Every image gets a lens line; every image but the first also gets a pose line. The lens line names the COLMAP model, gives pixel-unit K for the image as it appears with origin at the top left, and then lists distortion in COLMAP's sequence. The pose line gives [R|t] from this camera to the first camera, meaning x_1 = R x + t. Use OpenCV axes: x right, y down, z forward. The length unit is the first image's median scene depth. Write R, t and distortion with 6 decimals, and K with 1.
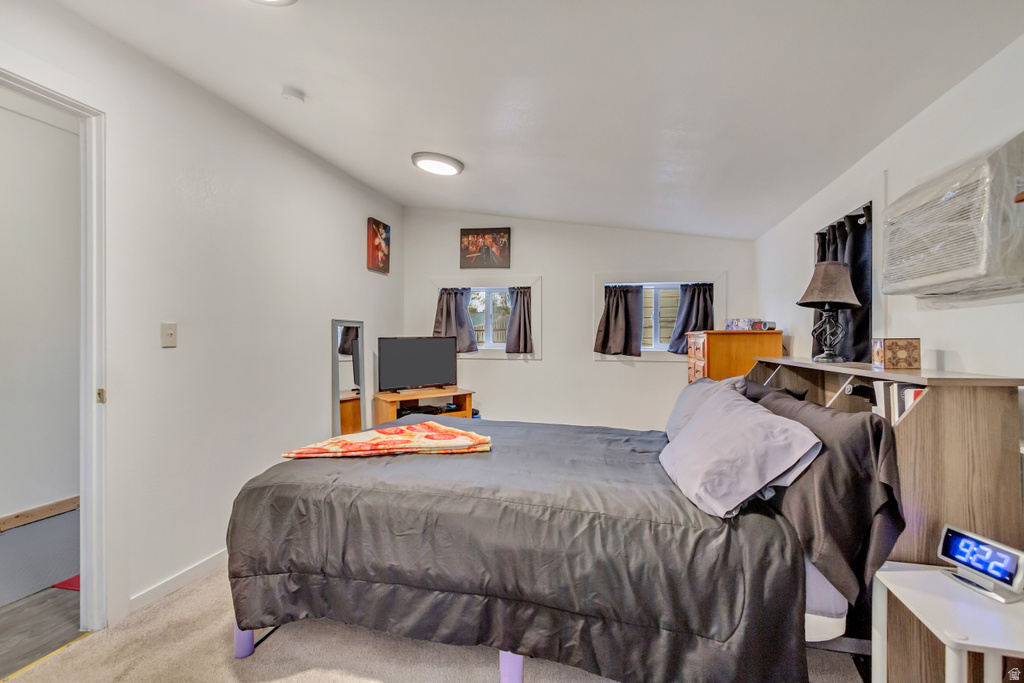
lens RADIAL K [[470.1, 0, 507.6], [0, 470.1, 337.8], [0, 0, 1]] dist [0.002662, -0.000285]
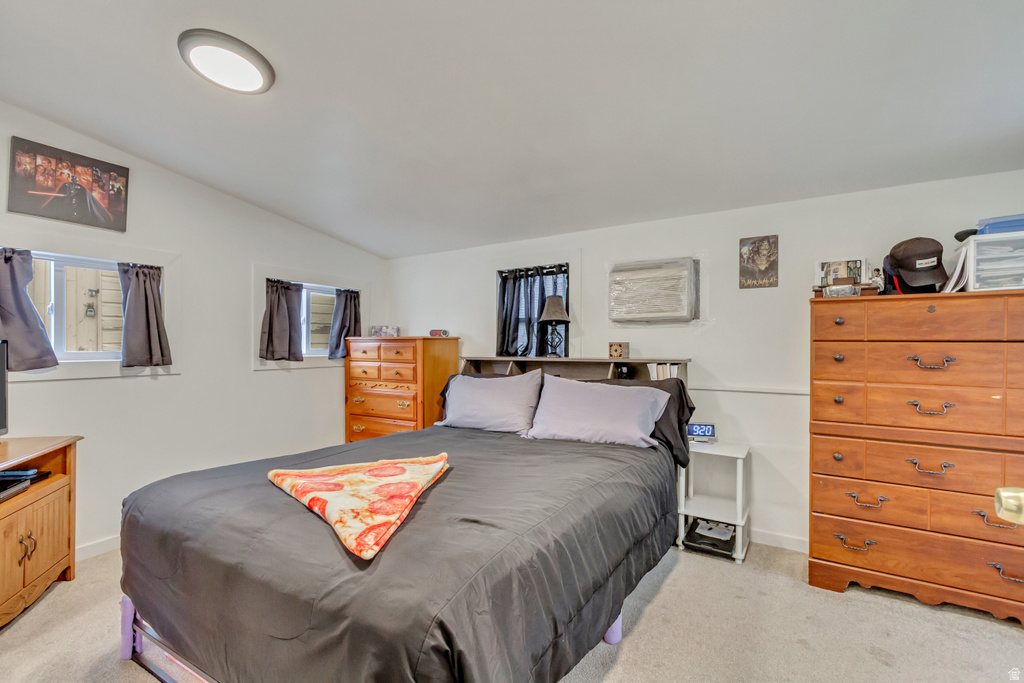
lens RADIAL K [[470.1, 0, 511.1], [0, 470.1, 343.9], [0, 0, 1]] dist [0.002662, -0.000285]
pose [[0.312372, -0.006311, 0.949939, -0.438389], [0.000558, 0.999979, 0.006460, -0.002062], [-0.949960, -0.001488, 0.312369, 0.310768]]
